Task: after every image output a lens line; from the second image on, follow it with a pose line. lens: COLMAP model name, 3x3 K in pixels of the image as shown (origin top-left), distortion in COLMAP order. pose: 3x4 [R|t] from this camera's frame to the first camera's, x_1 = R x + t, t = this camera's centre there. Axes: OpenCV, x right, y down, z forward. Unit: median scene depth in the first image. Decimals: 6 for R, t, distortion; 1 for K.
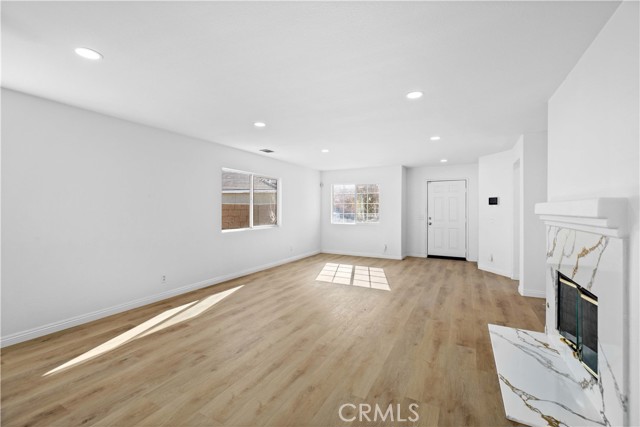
lens RADIAL K [[275.3, 0, 321.0], [0, 275.3, 209.4], [0, 0, 1]] dist [-0.000345, -0.000100]
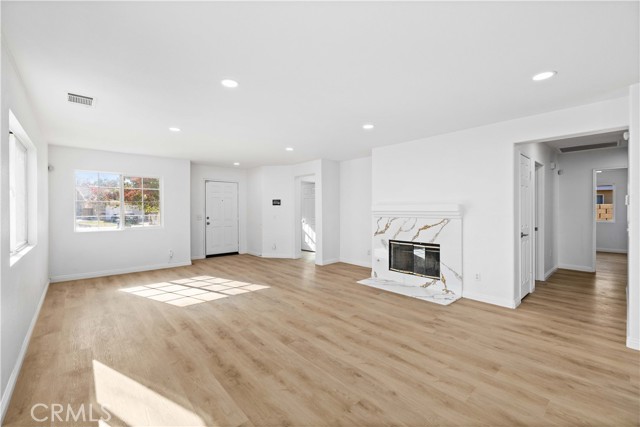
lens RADIAL K [[269.4, 0, 322.3], [0, 269.4, 210.9], [0, 0, 1]] dist [0.000520, 0.000079]
pose [[0.342429, -0.012210, 0.939465, -0.854969], [0.004188, 0.999925, 0.011470, -0.006565], [-0.939535, 0.000007, 0.342454, 0.620656]]
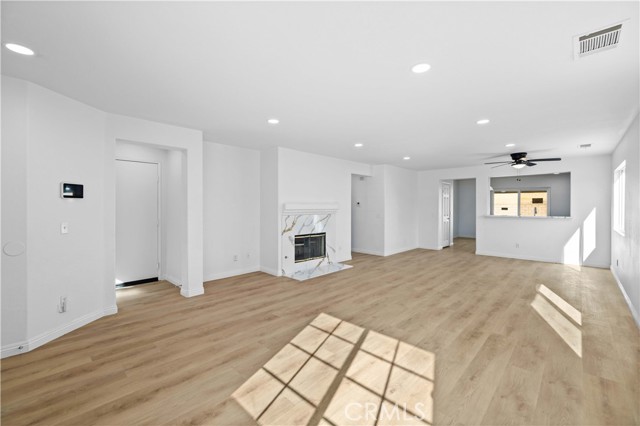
lens RADIAL K [[270.0, 0, 314.8], [0, 270.0, 207.4], [0, 0, 1]] dist [-0.001243, -0.000162]
pose [[-0.958110, -0.006234, 0.286331, 0.083265], [-0.005544, 0.999979, 0.003221, -0.005546], [-0.286345, 0.001499, -0.958125, 2.322799]]
